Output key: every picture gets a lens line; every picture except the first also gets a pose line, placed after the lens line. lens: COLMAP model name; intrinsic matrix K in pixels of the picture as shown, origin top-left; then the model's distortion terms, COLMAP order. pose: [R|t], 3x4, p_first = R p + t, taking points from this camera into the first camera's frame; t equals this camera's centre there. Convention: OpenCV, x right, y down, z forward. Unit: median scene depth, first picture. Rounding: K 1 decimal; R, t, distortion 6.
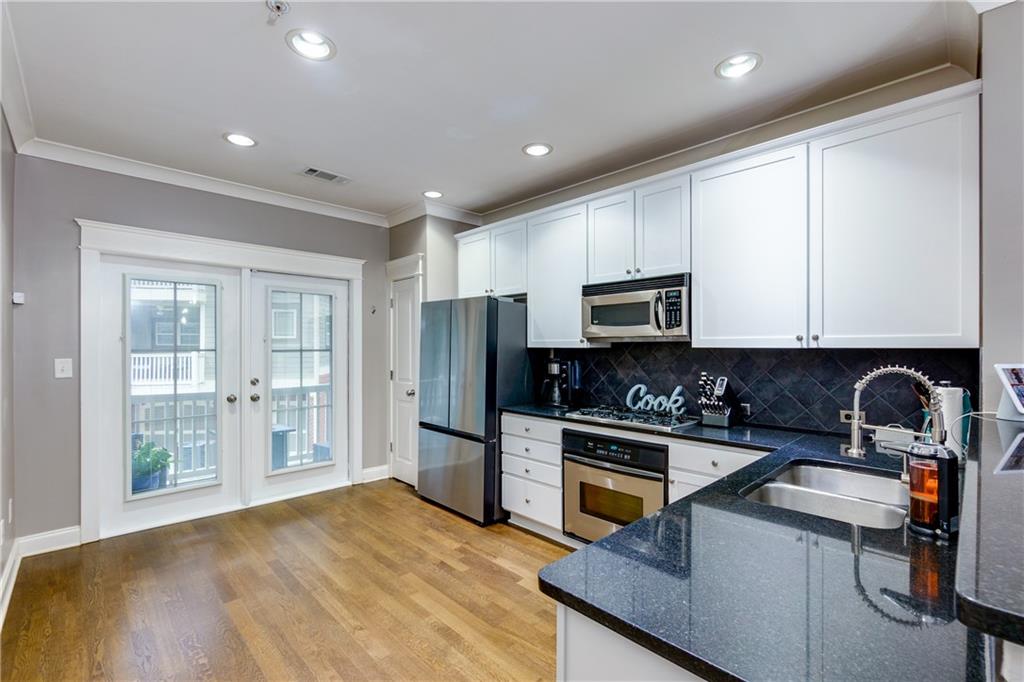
lens RADIAL K [[446.7, 0, 507.7], [0, 446.7, 345.6], [0, 0, 1]] dist [-0.006247, 0.001131]
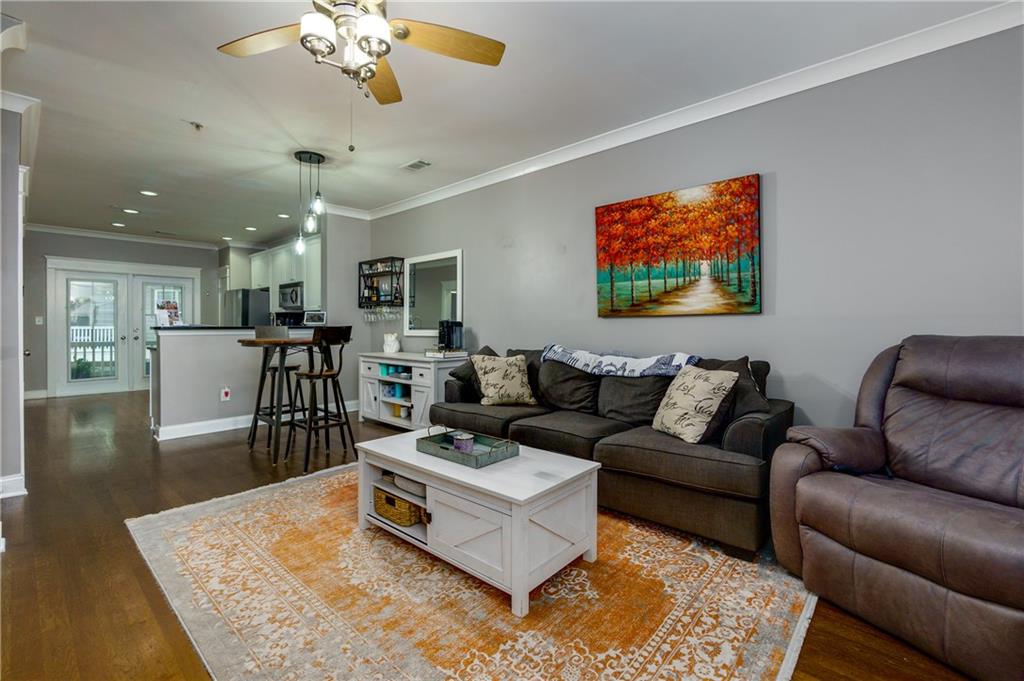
lens RADIAL K [[445.2, 0, 510.2], [0, 445.2, 323.3], [0, 0, 1]] dist [-0.003835, 0.000603]
pose [[0.997405, -0.004735, 0.071843, 1.197153], [0.004547, 0.999986, 0.002783, 0.064017], [-0.071855, -0.002449, 0.997412, -1.383862]]
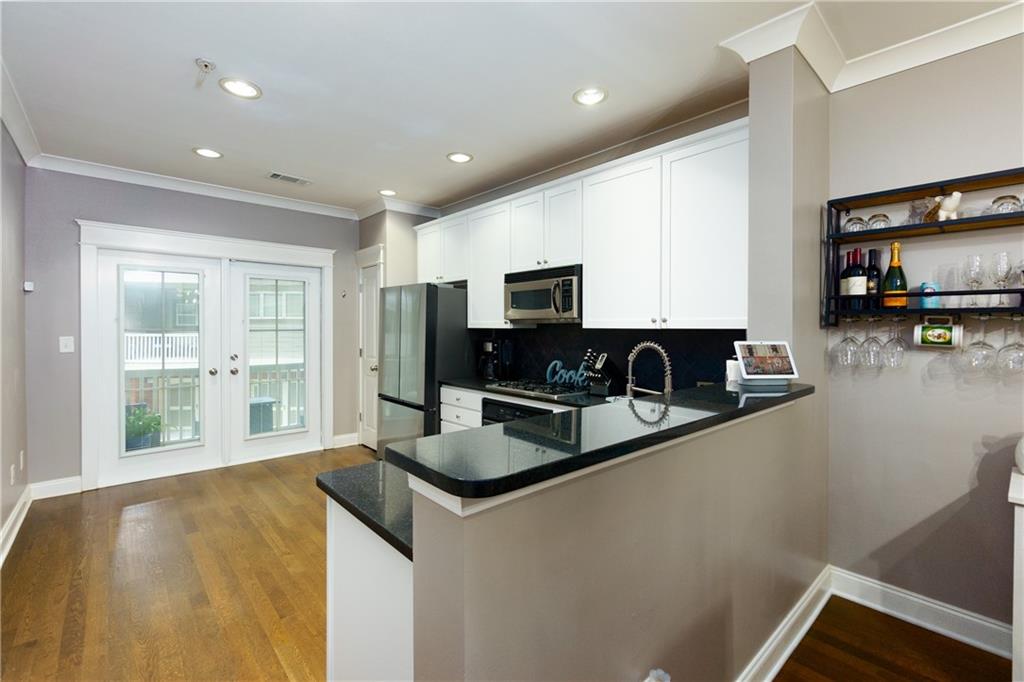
lens RADIAL K [[445.2, 0, 511.5], [0, 445.2, 329.3], [0, 0, 1]] dist [-0.003835, 0.000603]
pose [[0.999406, 0.002154, -0.034401, 0.226034], [-0.001925, 0.999976, 0.006687, -0.000207], [0.034415, -0.006617, 0.999386, -0.145281]]
